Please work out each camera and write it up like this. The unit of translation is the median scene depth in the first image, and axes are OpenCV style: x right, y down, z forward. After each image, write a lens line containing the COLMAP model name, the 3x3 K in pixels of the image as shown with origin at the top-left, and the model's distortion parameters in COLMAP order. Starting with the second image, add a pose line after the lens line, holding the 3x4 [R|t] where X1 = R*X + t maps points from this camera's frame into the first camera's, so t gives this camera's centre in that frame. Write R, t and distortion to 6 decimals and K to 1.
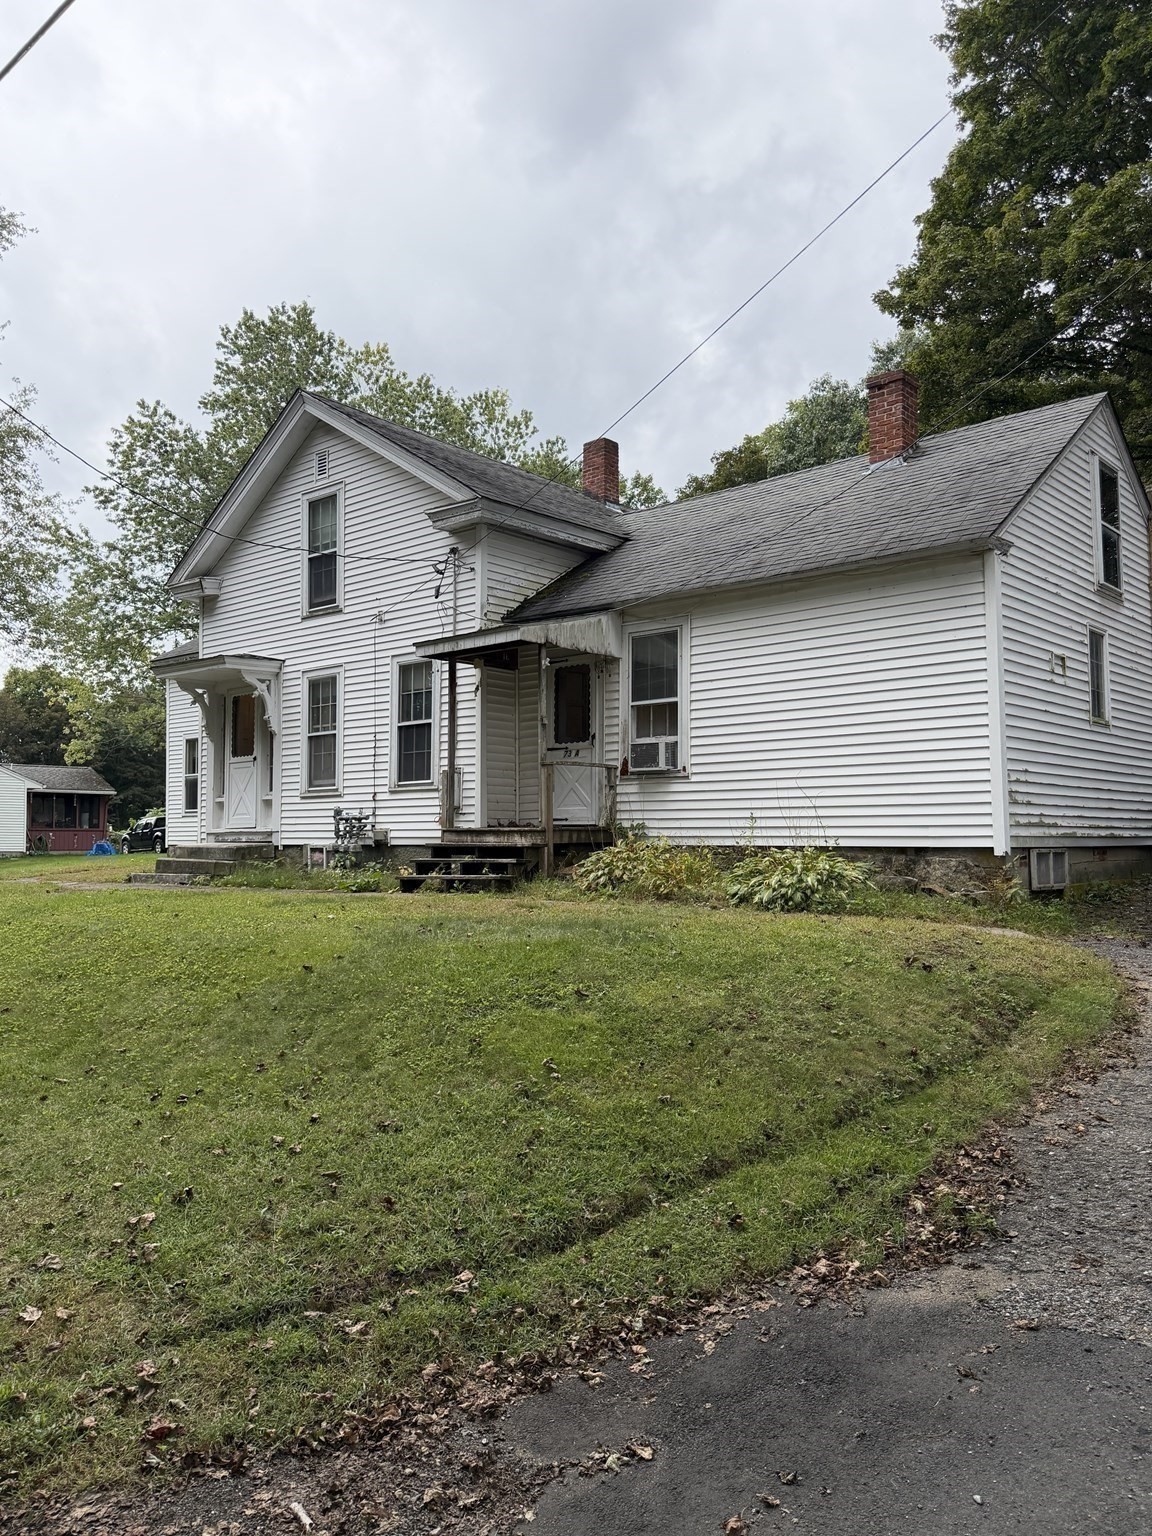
lens RADIAL K [[1186.4, 0, 587.1], [0, 1186.4, 774.1], [0, 0, 1]] dist [0.033585, -0.033966]
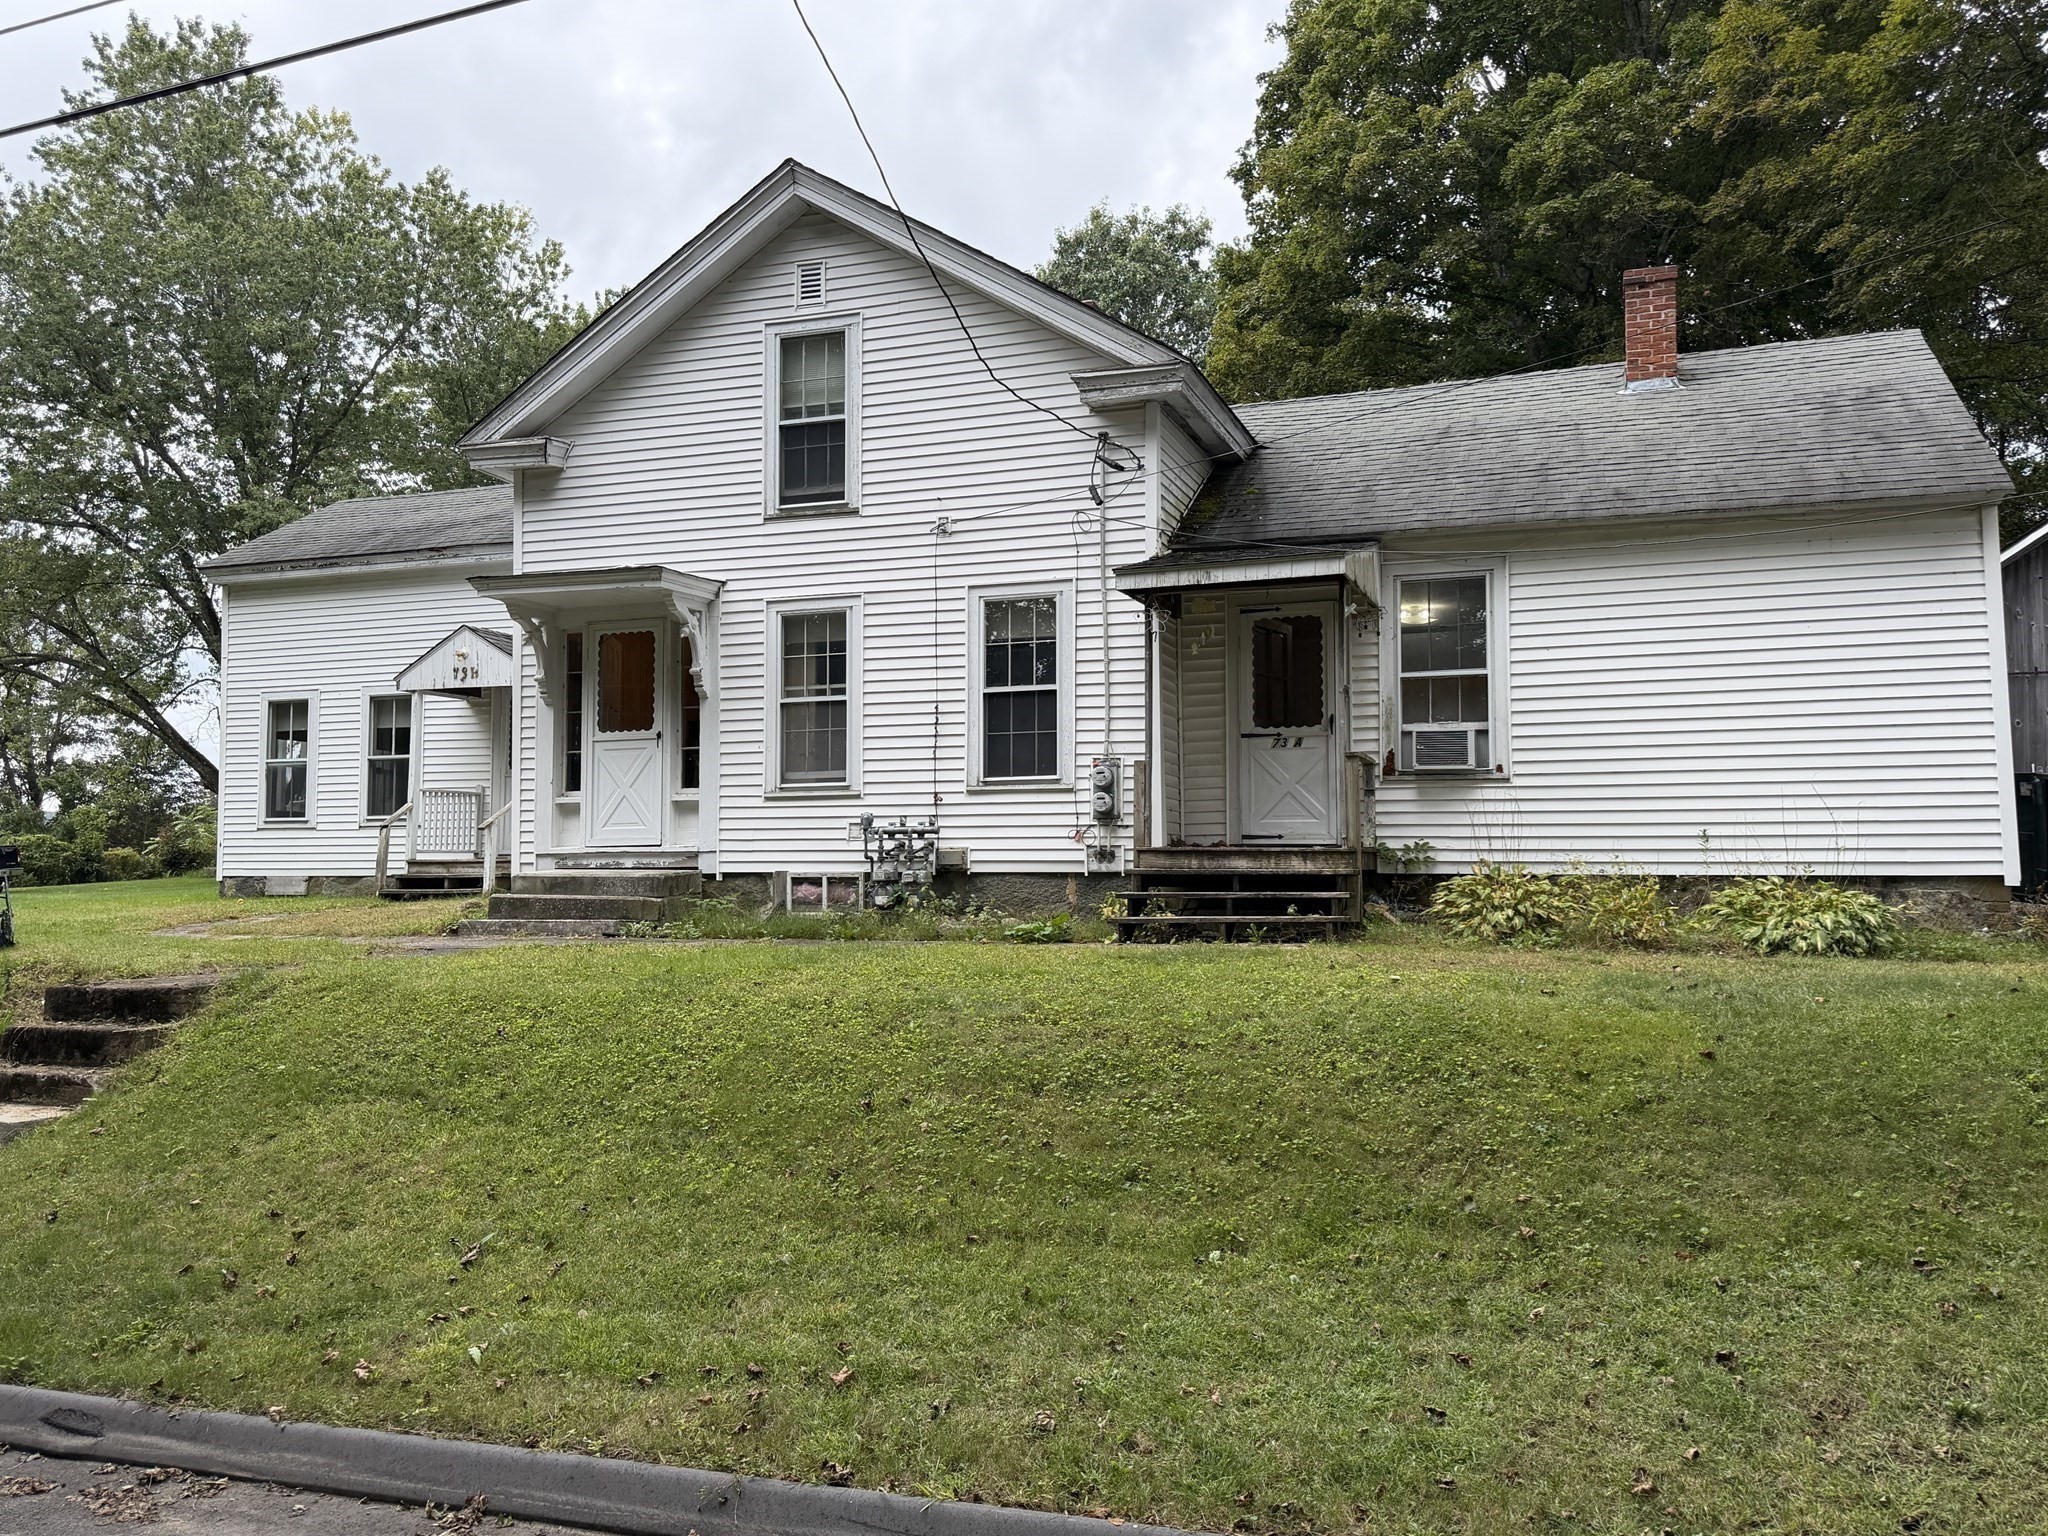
lens RADIAL K [[1581.8, 0, 1026.9], [0, 1581.8, 763.6], [0, 0, 1]] dist [0.033585, -0.033966]
pose [[0.927778, 0.027676, 0.372105, -0.456963], [-0.022921, 0.999589, -0.017197, 0.013353], [-0.372428, 0.007426, 0.928031, 0.171464]]
